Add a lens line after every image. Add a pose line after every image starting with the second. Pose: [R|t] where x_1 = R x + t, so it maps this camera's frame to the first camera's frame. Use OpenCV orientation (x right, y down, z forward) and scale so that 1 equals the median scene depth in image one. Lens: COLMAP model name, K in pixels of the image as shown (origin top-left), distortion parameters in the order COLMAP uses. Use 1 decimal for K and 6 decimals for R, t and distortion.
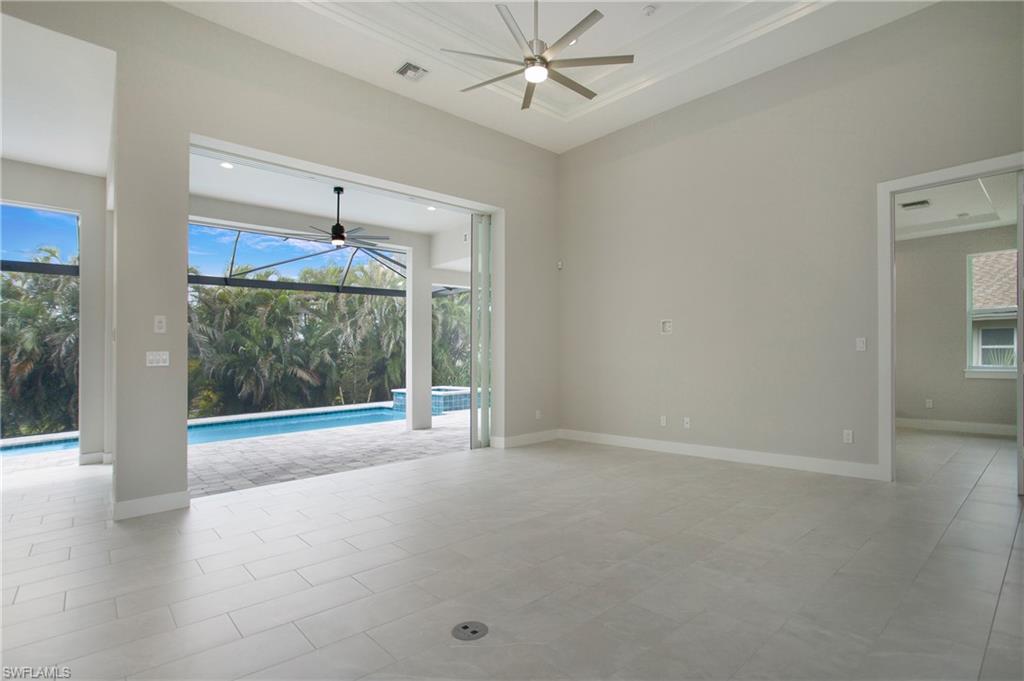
lens RADIAL K [[507.2, 0, 515.7], [0, 507.2, 349.9], [0, 0, 1]] dist [-0.038413, 0.011421]
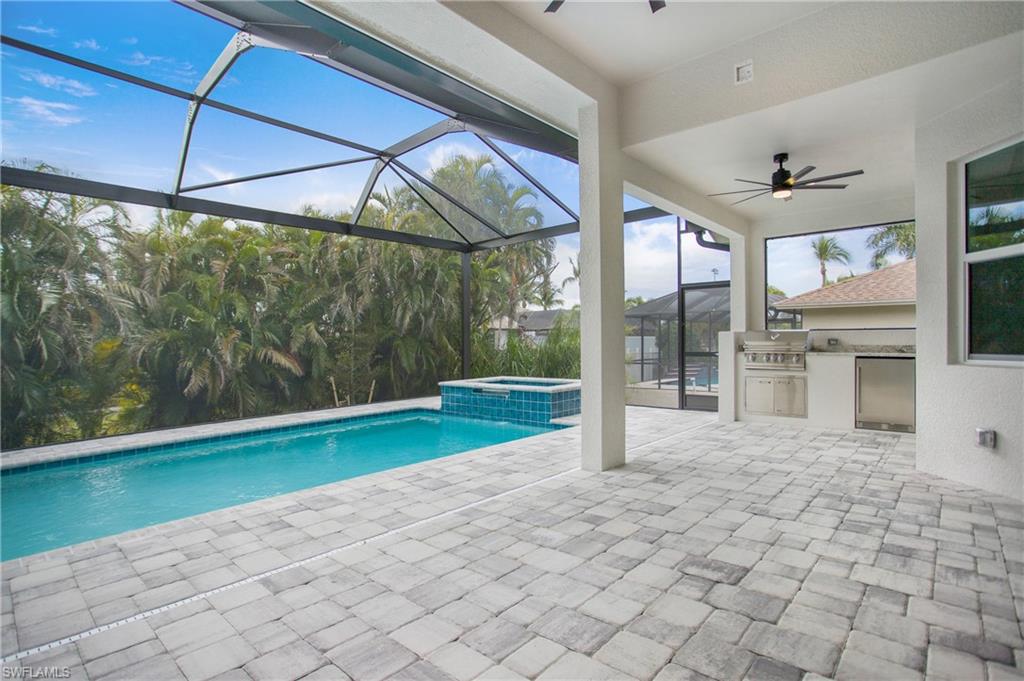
lens RADIAL K [[507.2, 0, 515.9], [0, 507.2, 347.4], [0, 0, 1]] dist [-0.038413, 0.011421]
pose [[0.993779, 0.001889, 0.111356, -0.192564], [-0.004845, 0.999643, 0.026283, 0.013491], [-0.111267, -0.026659, 0.993433, 0.299297]]
